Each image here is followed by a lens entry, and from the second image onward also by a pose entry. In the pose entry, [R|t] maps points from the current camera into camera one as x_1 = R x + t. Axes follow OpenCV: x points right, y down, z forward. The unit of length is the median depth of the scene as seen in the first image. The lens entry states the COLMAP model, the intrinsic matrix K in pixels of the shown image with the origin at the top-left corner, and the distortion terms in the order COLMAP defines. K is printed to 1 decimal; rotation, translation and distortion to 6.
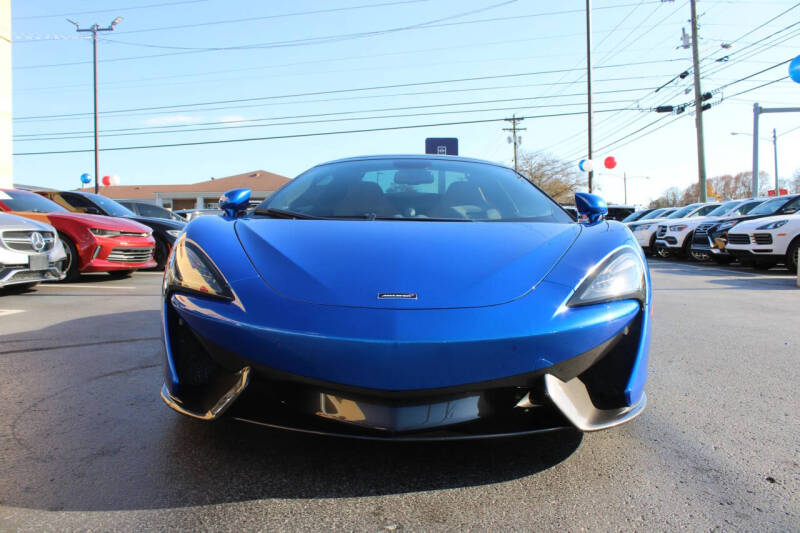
lens RADIAL K [[656.5, 0, 399.4], [0, 656.5, 264.2], [0, 0, 1]] dist [-0.173190, 0.154935]
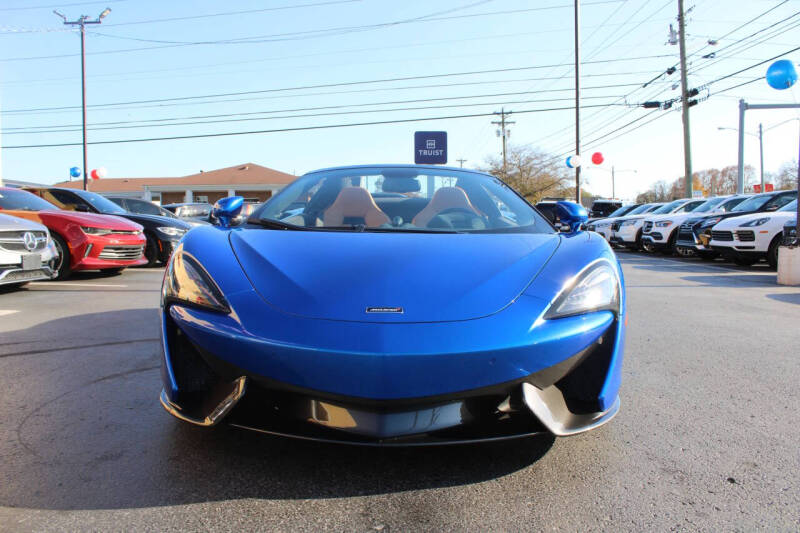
lens RADIAL K [[655.3, 0, 400.0], [0, 655.3, 266.5], [0, 0, 1]] dist [-0.176093, 0.161011]
pose [[0.999845, 0.000185, 0.017590, 0.000386], [-0.000451, 0.999885, 0.015143, -0.004305], [-0.017585, -0.015149, 0.999731, -0.006877]]
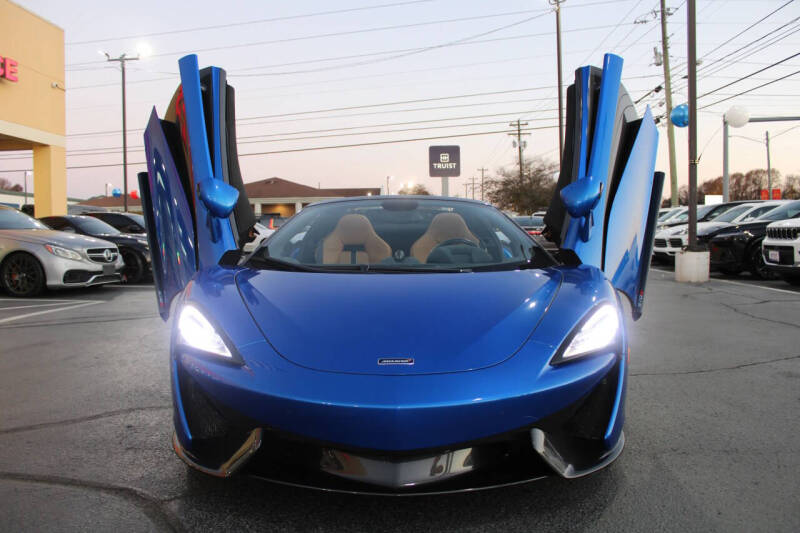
lens RADIAL K [[655.3, 0, 400.0], [0, 655.3, 266.5], [0, 0, 1]] dist [-0.176093, 0.161011]
pose [[0.999561, -0.010864, -0.027570, 0.056306], [0.010930, 0.999938, 0.002245, -0.002637], [0.027544, -0.002545, 0.999617, -0.178549]]
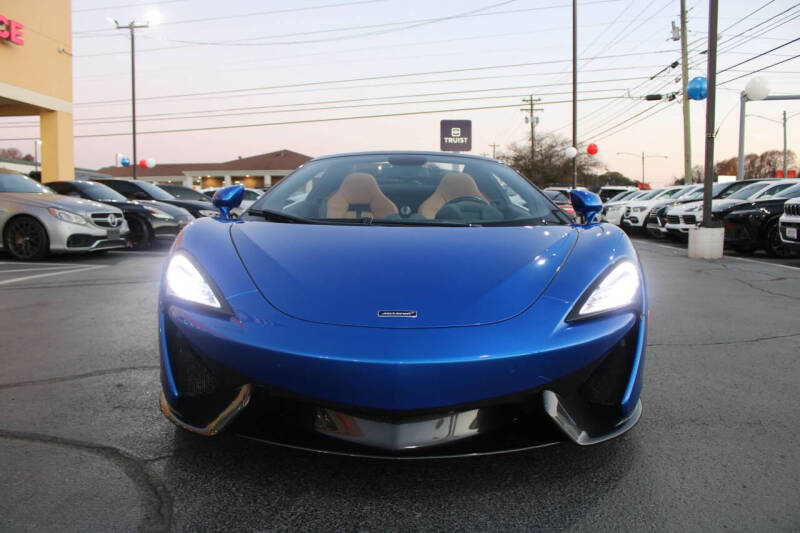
lens RADIAL K [[655.3, 0, 400.0], [0, 655.3, 266.5], [0, 0, 1]] dist [-0.176093, 0.161011]
pose [[0.999107, 0.008186, -0.041455, 0.056997], [-0.006530, 0.999181, 0.039930, 0.002639], [0.041748, -0.039624, 0.998342, -0.168630]]
